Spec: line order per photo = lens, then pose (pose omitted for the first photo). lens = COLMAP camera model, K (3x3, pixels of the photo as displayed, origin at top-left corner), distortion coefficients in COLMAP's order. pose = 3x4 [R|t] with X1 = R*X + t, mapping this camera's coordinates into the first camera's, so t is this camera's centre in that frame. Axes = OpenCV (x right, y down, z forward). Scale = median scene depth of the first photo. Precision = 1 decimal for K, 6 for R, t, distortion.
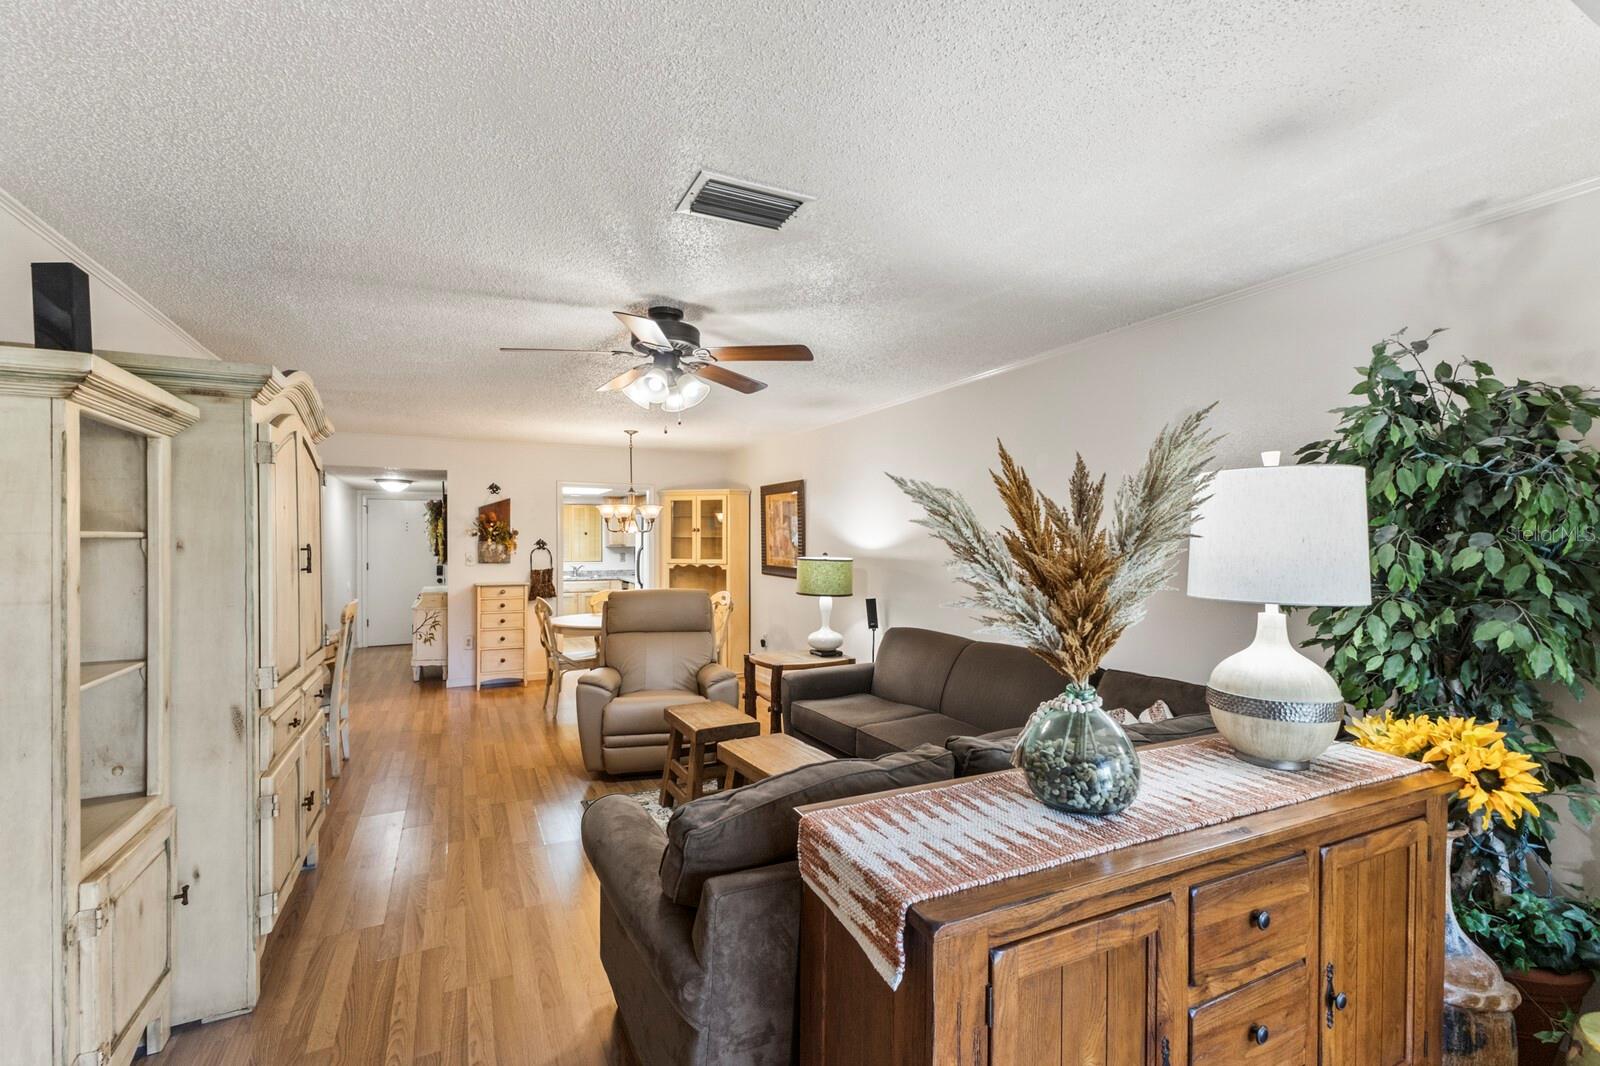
lens RADIAL K [[686.5, 0, 807.5], [0, 686.5, 547.7], [0, 0, 1]] dist [0.010631, -0.002118]
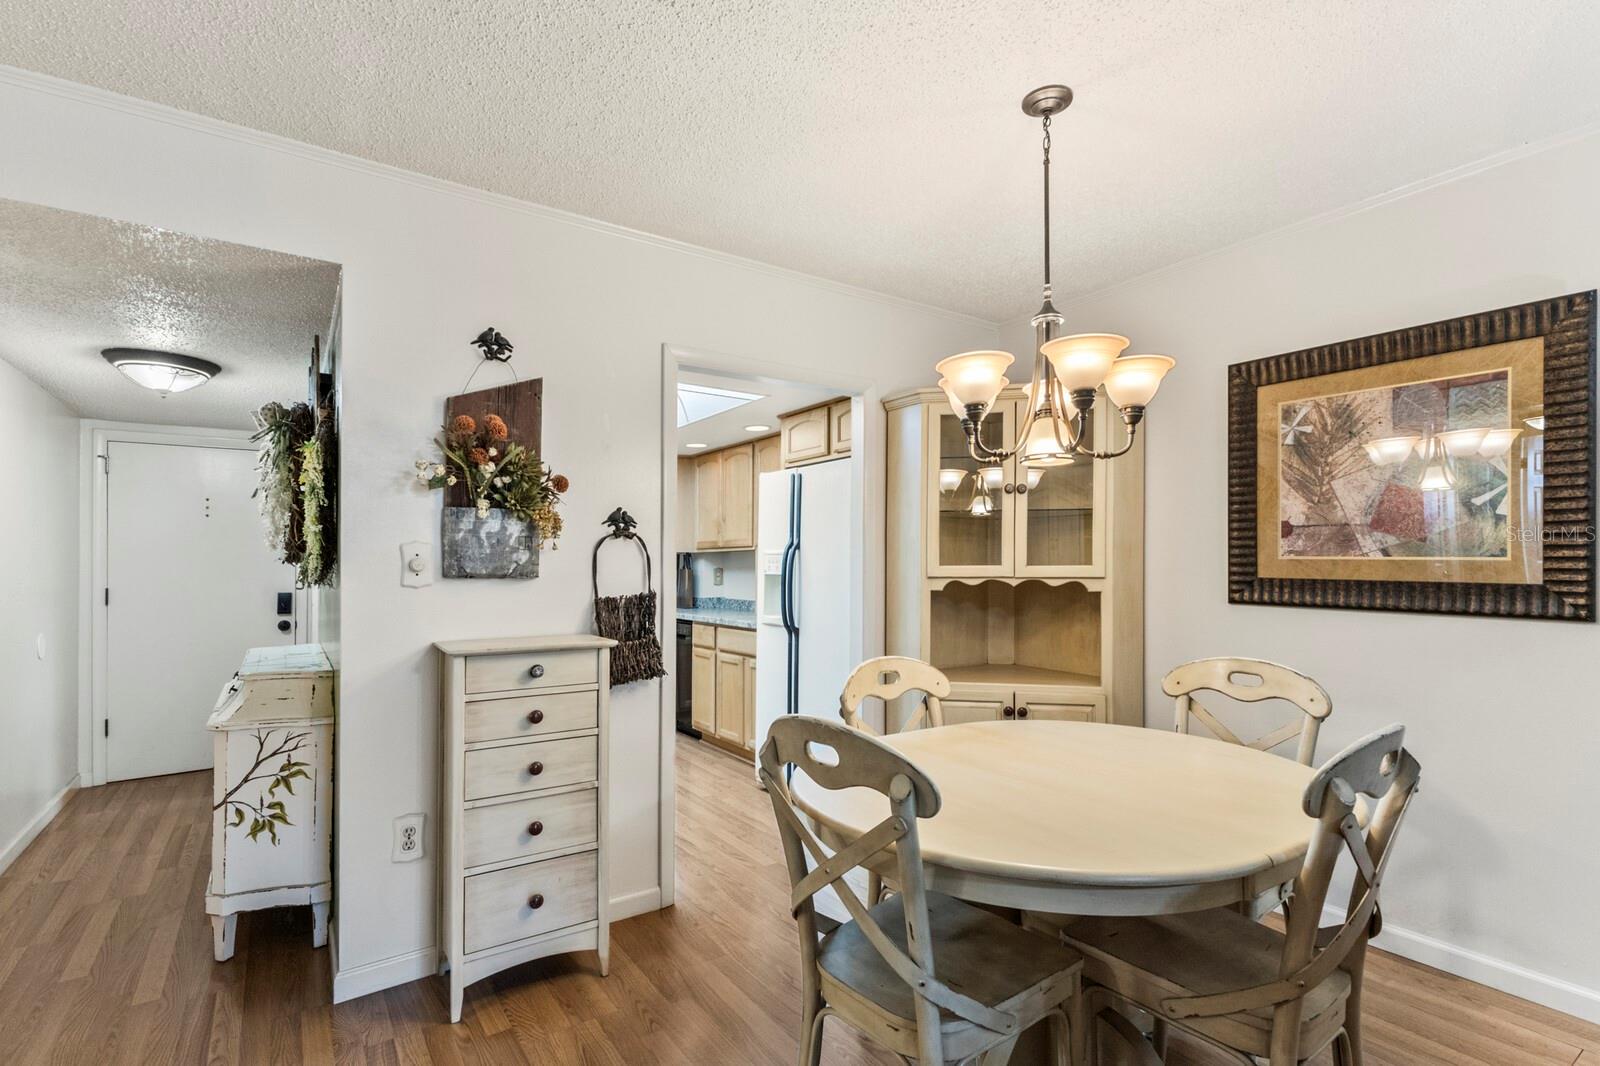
lens RADIAL K [[766.9, 0, 791.3], [0, 766.9, 553.1], [0, 0, 1]] dist [0.011850, -0.000252]
pose [[0.993754, -0.005090, 0.111479, -0.353863], [0.007480, 0.999751, -0.021033, 0.019188], [-0.111344, 0.021735, 0.993544, 0.624509]]
